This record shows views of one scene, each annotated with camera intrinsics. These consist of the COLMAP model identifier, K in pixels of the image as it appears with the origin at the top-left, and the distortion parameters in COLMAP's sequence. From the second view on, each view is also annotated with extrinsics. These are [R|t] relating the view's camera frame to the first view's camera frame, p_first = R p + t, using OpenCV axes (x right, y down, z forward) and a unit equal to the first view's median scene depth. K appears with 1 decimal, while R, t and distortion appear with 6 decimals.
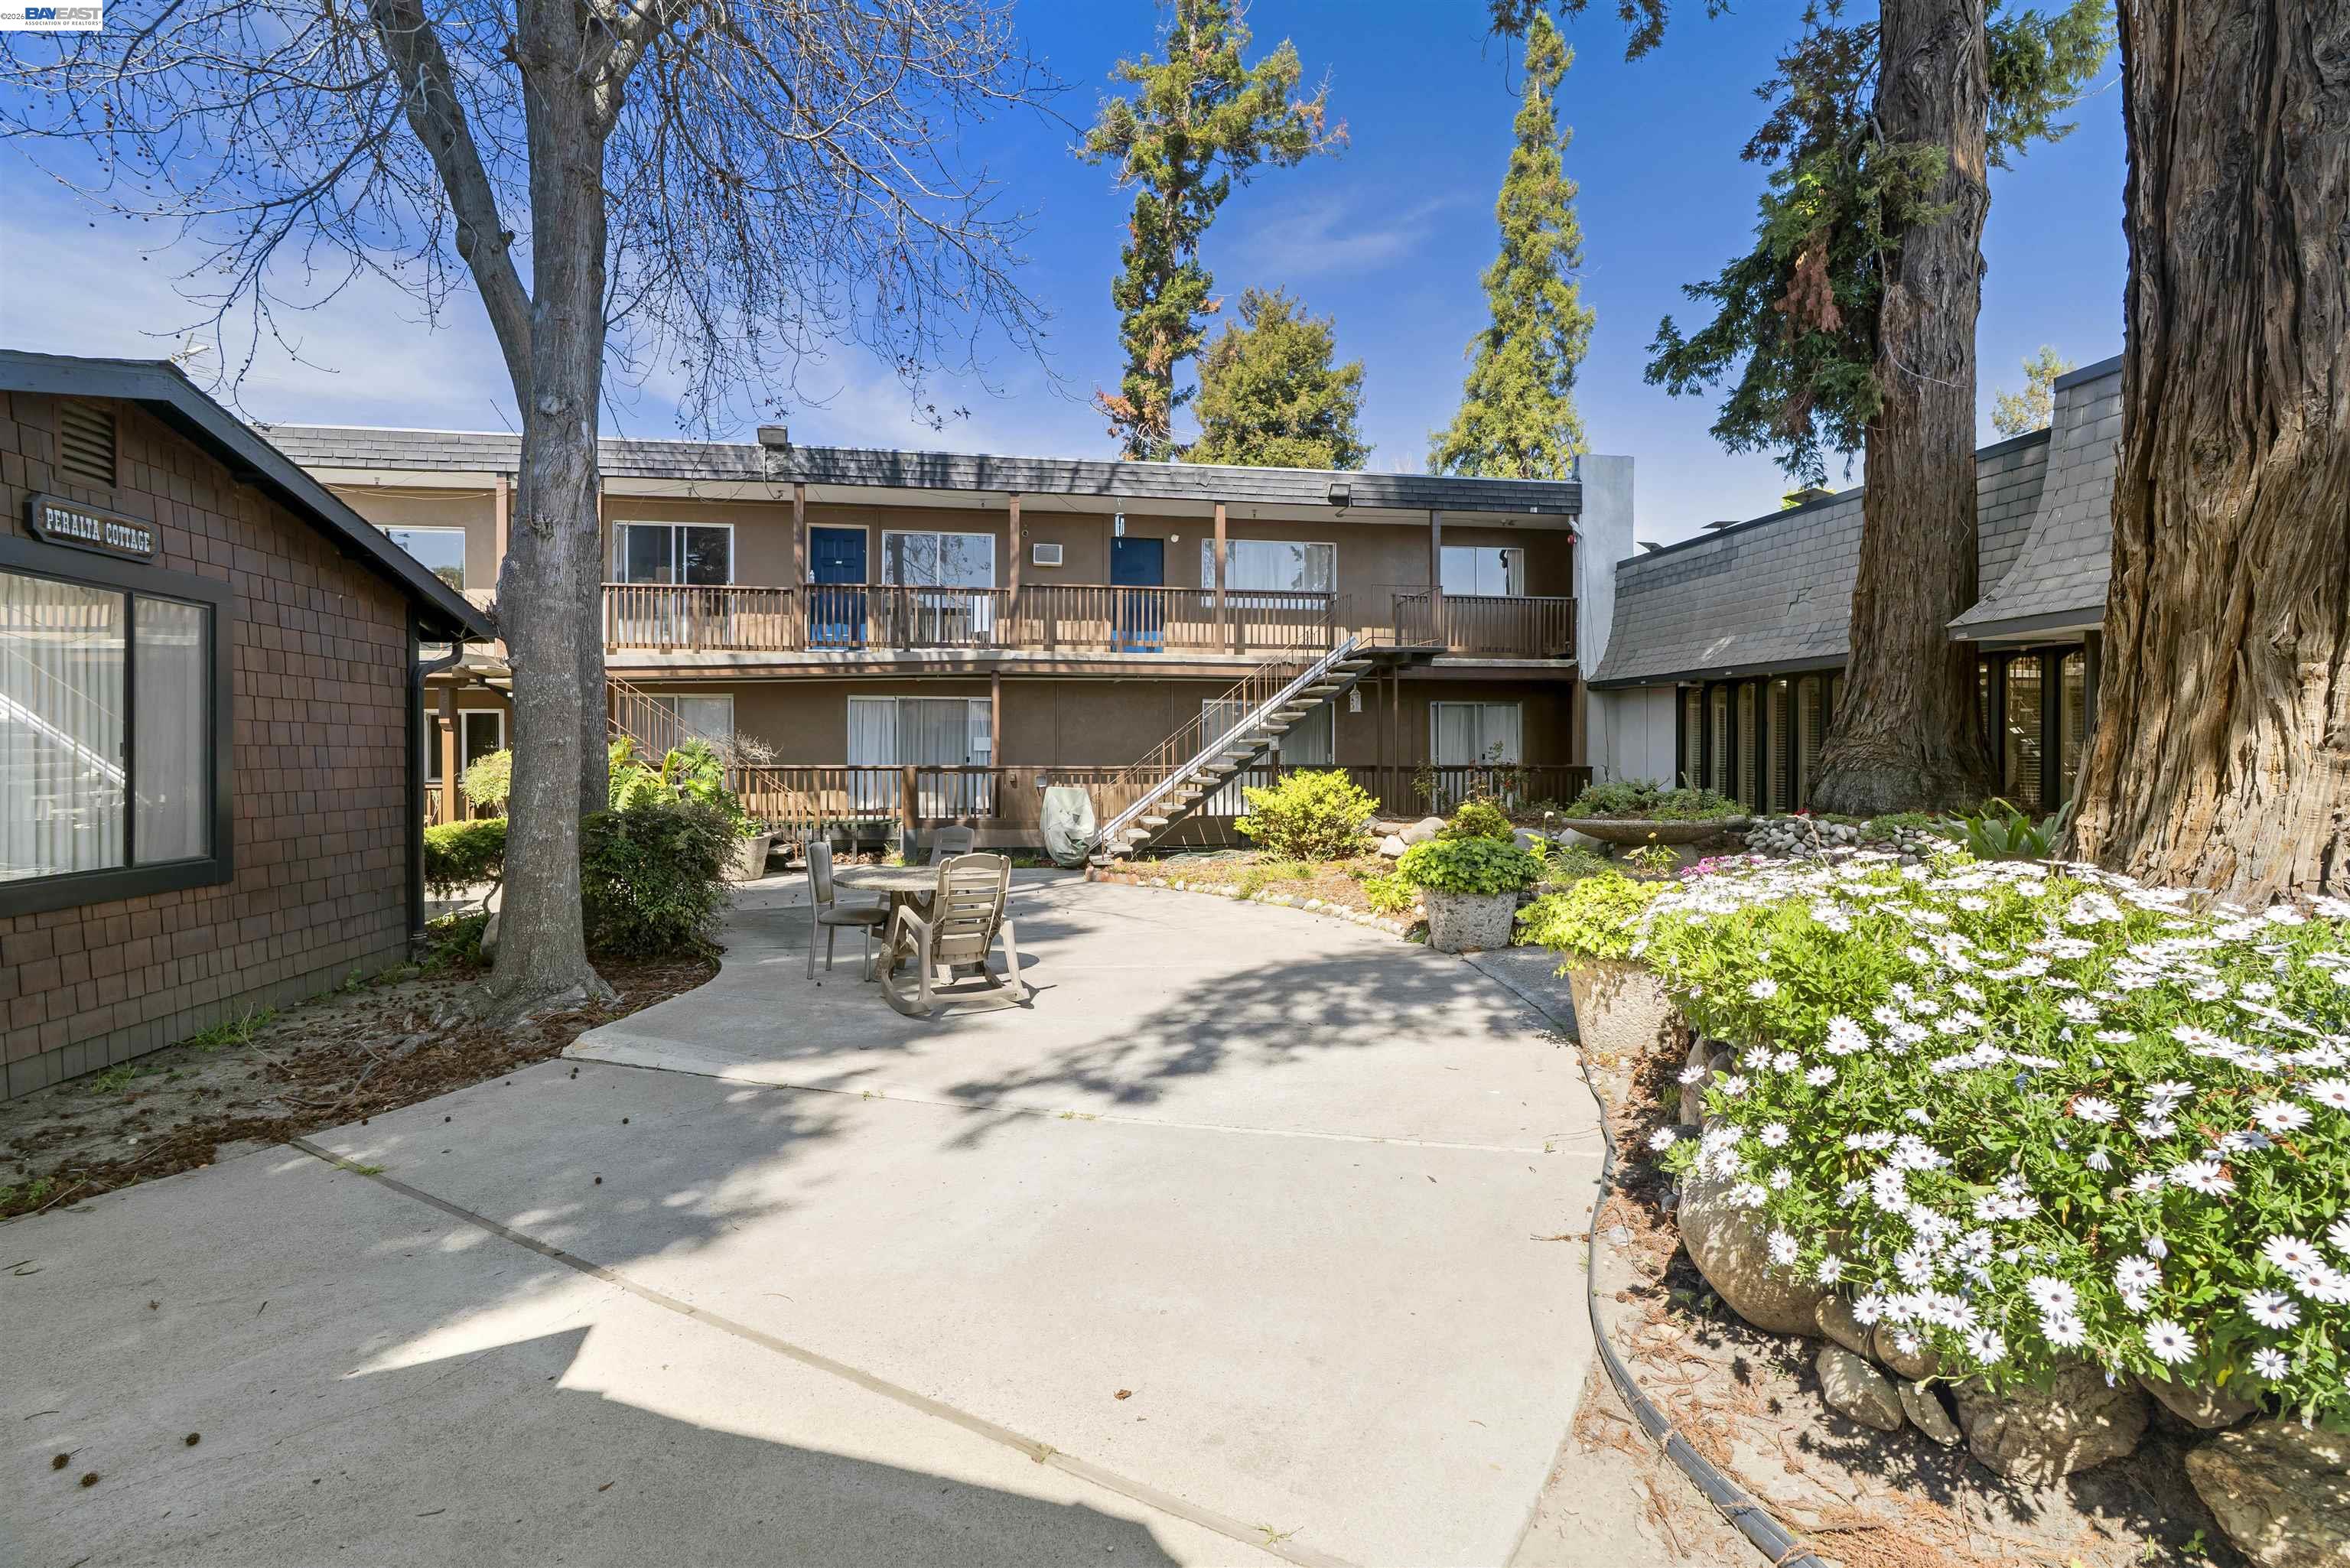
lens RADIAL K [[1083.8, 0, 1188.9], [0, 1083.8, 773.1], [0, 0, 1]] dist [-0.005487, 0.001985]
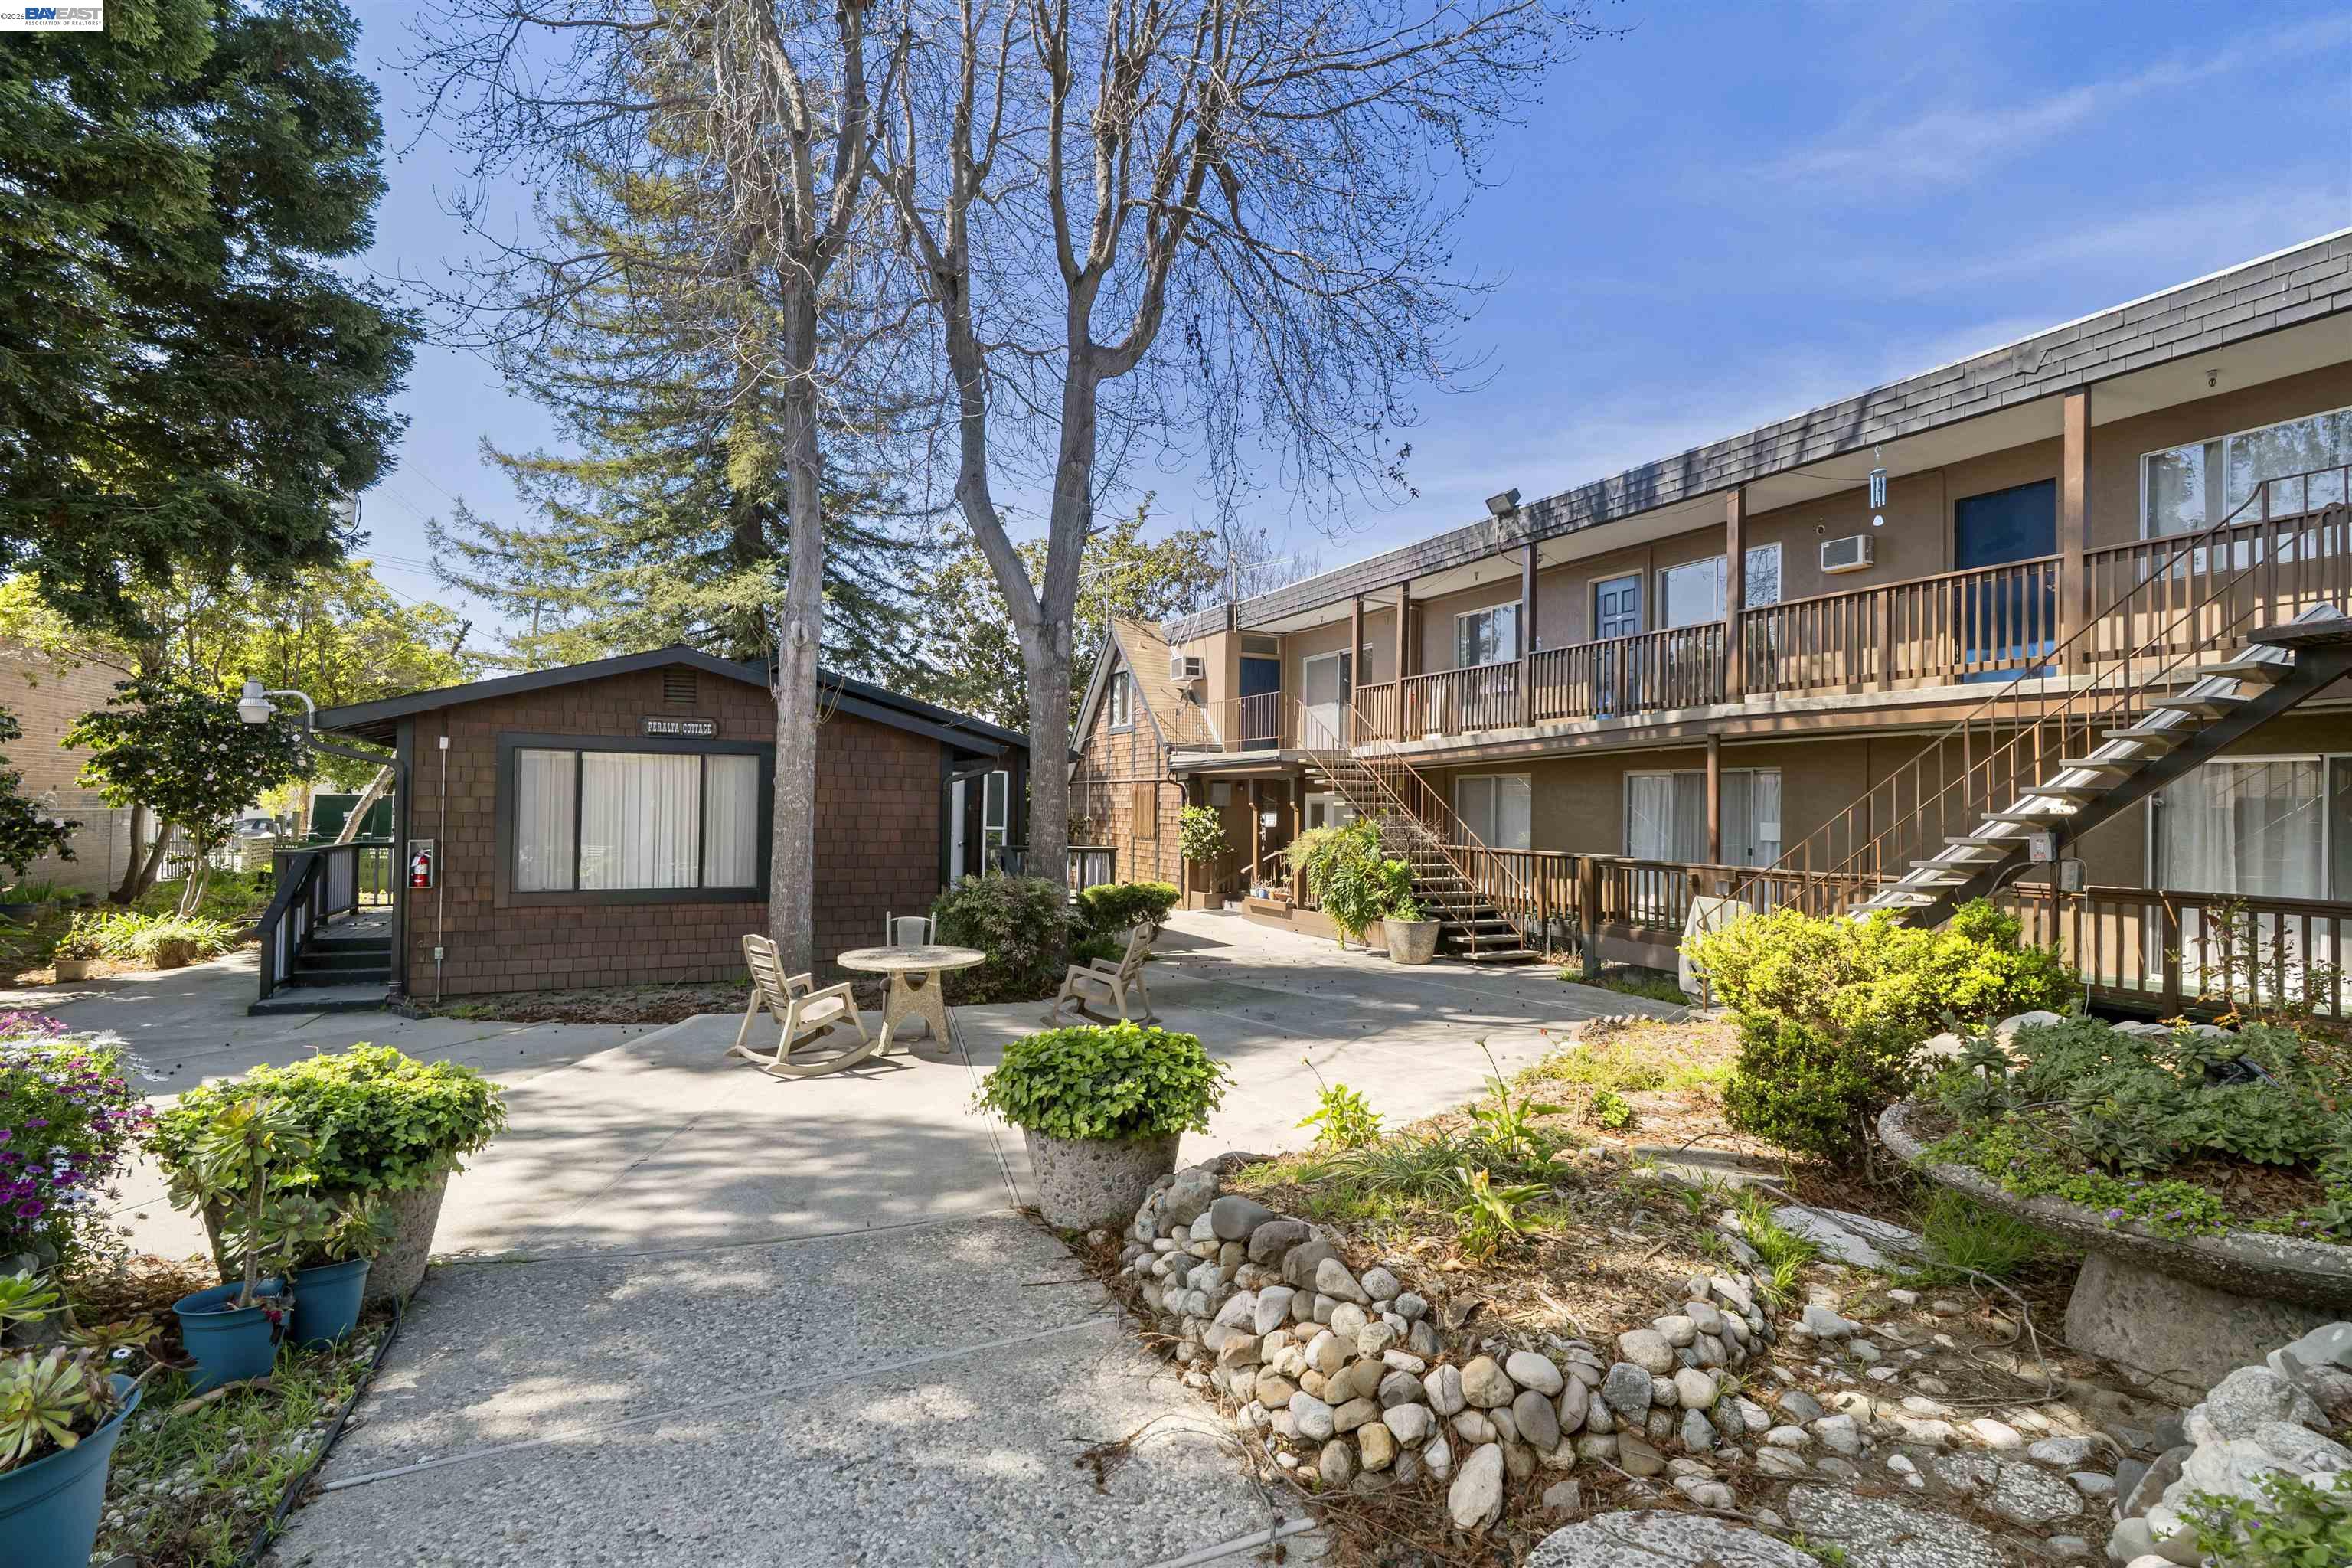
lens RADIAL K [[1099.6, 0, 1205.5], [0, 1099.6, 797.7], [0, 0, 1]] dist [-0.000558, 0.000165]
pose [[0.275128, -0.001816, -0.961406, 0.957685], [-0.031480, 0.999445, -0.010896, -0.068517], [0.960892, 0.033263, 0.274918, 0.996051]]
